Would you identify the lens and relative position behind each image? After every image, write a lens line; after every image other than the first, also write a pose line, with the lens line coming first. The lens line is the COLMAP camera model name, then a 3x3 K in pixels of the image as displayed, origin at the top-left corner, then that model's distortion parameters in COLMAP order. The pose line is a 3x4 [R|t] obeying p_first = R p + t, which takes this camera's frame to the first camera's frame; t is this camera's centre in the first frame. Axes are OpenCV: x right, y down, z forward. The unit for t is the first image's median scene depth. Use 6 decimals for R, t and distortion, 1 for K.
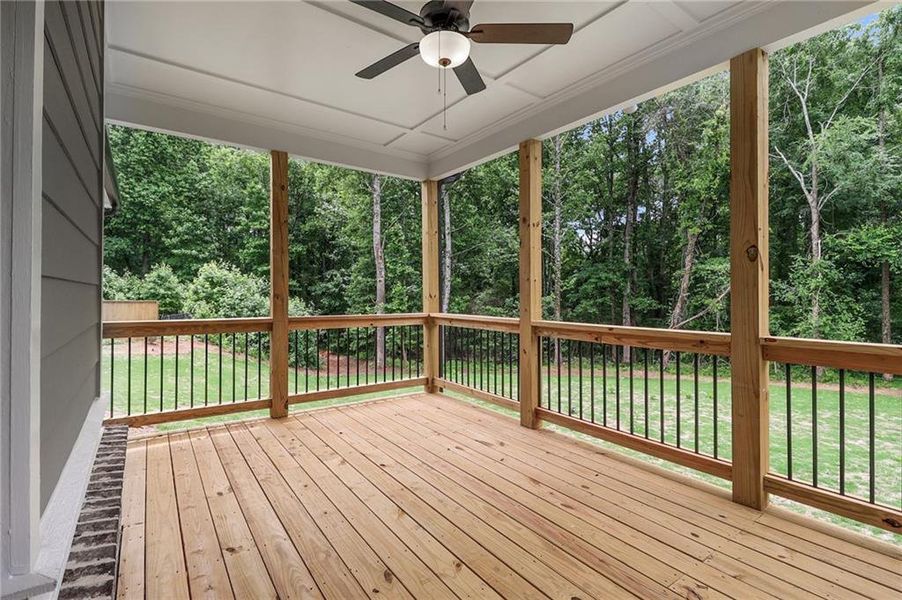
lens RADIAL K [[420.3, 0, 441.9], [0, 420.3, 291.1], [0, 0, 1]] dist [0.019136, -0.013537]
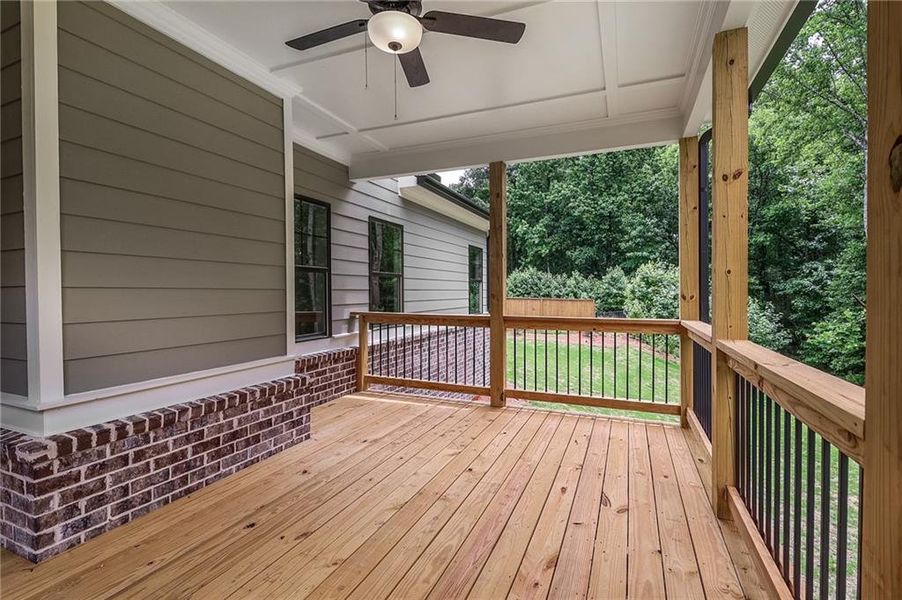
lens RADIAL K [[420.3, 0, 447.4], [0, 420.3, 301.5], [0, 0, 1]] dist [0.019136, -0.013537]
pose [[0.530195, 0.016202, -0.847721, 0.065625], [0.005998, 0.999721, 0.022859, 0.000241], [0.847855, -0.017204, 0.529950, 0.045079]]
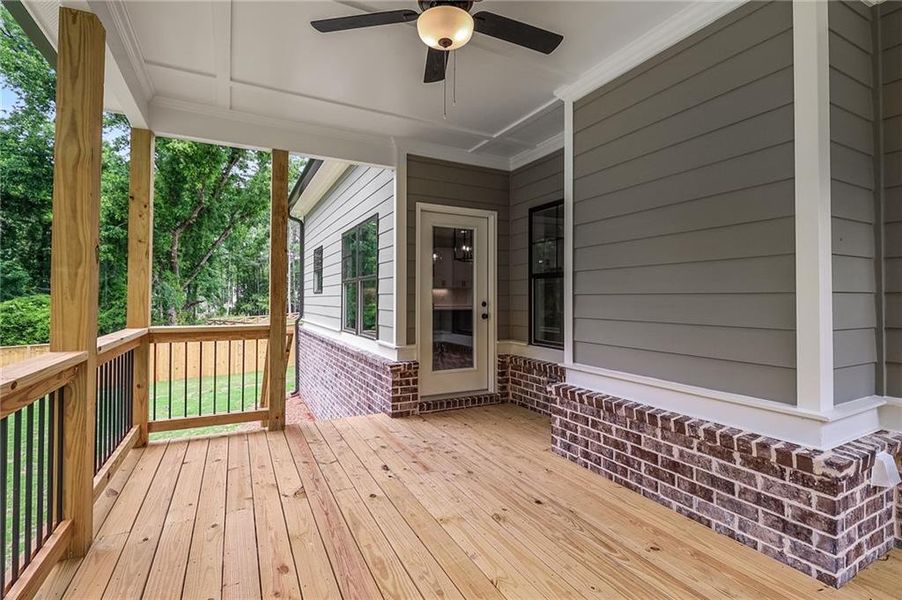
lens RADIAL K [[420.3, 0, 453.2], [0, 420.3, 293.6], [0, 0, 1]] dist [0.019136, -0.013537]
pose [[-0.991678, -0.003115, 0.128706, -0.009531], [-0.005378, 0.999837, -0.017234, 0.000853], [-0.128632, -0.017783, -0.991533, 0.142395]]
